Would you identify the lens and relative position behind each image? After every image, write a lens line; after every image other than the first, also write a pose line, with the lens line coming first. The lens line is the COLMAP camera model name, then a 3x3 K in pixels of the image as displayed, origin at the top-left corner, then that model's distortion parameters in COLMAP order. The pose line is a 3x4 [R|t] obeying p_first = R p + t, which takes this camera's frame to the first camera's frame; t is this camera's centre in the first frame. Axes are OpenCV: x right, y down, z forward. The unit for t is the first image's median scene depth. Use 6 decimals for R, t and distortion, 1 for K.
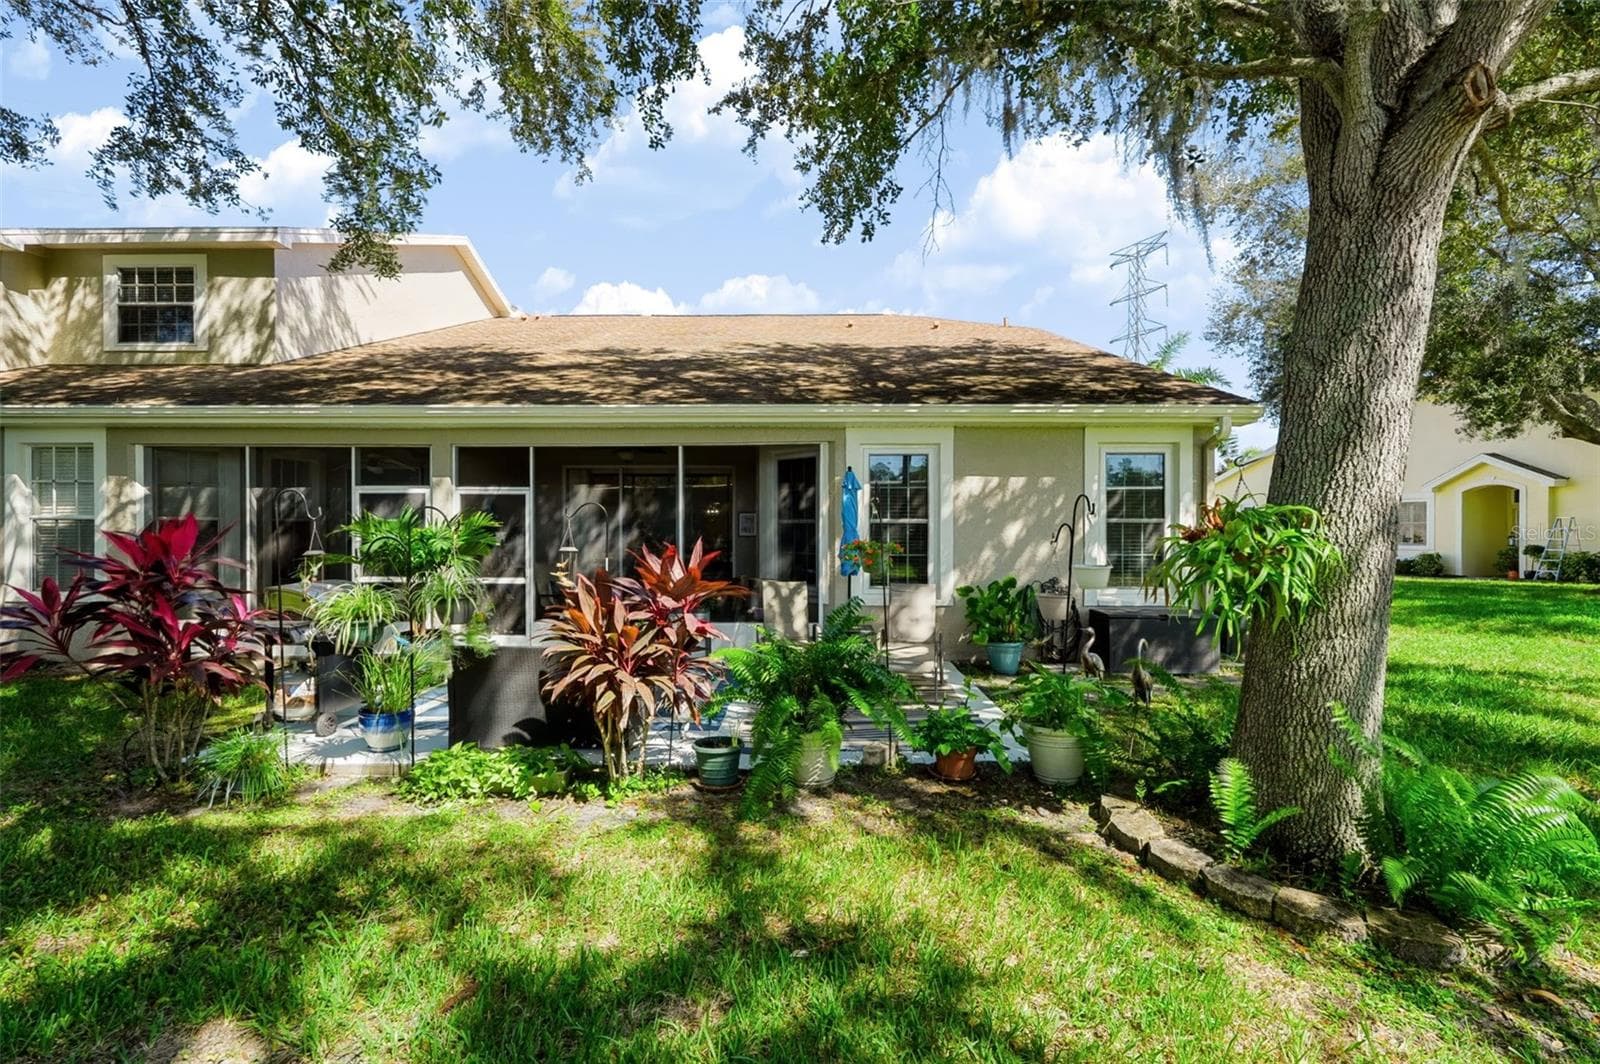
lens RADIAL K [[727.0, 0, 800.0], [0, 727.0, 532.0], [0, 0, 1]] dist [-0.001167, 0.000361]
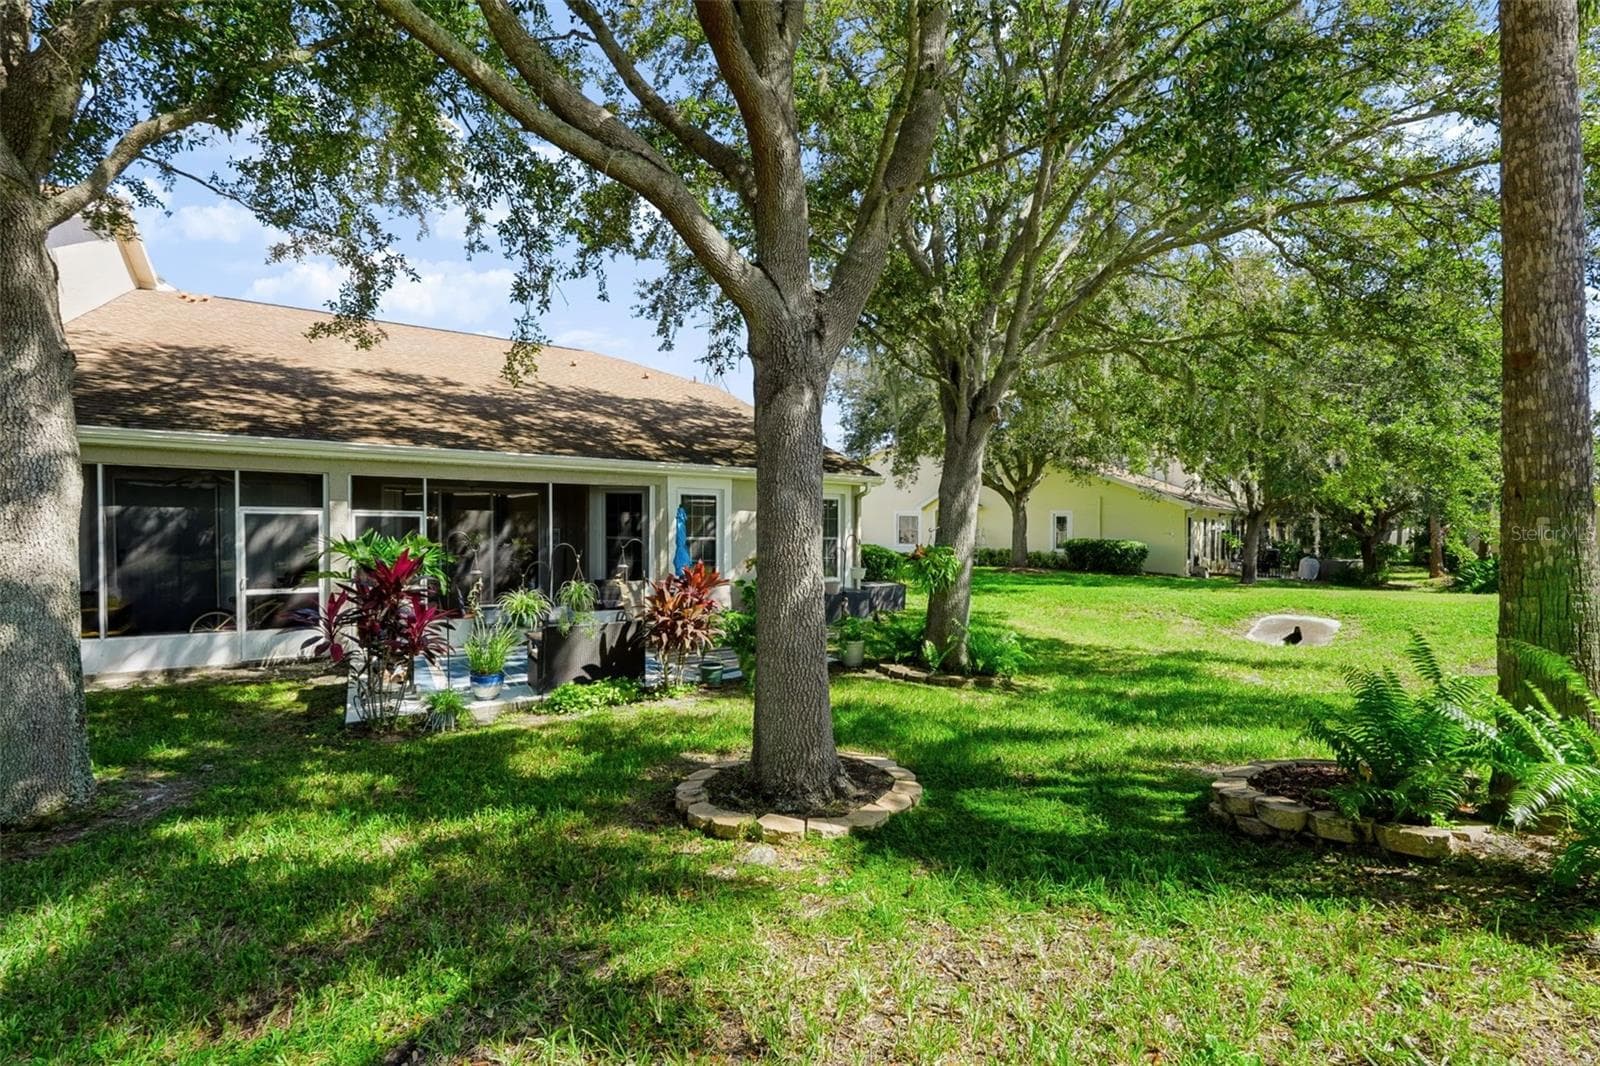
lens RADIAL K [[905.4, 0, 798.3], [0, 905.4, 521.9], [0, 0, 1]] dist [-0.002425, 0.000551]
pose [[0.796025, 0.004851, 0.605245, -0.806054], [-0.012032, 0.999897, 0.007810, -0.064476], [-0.605144, -0.013500, 0.796001, -0.609751]]
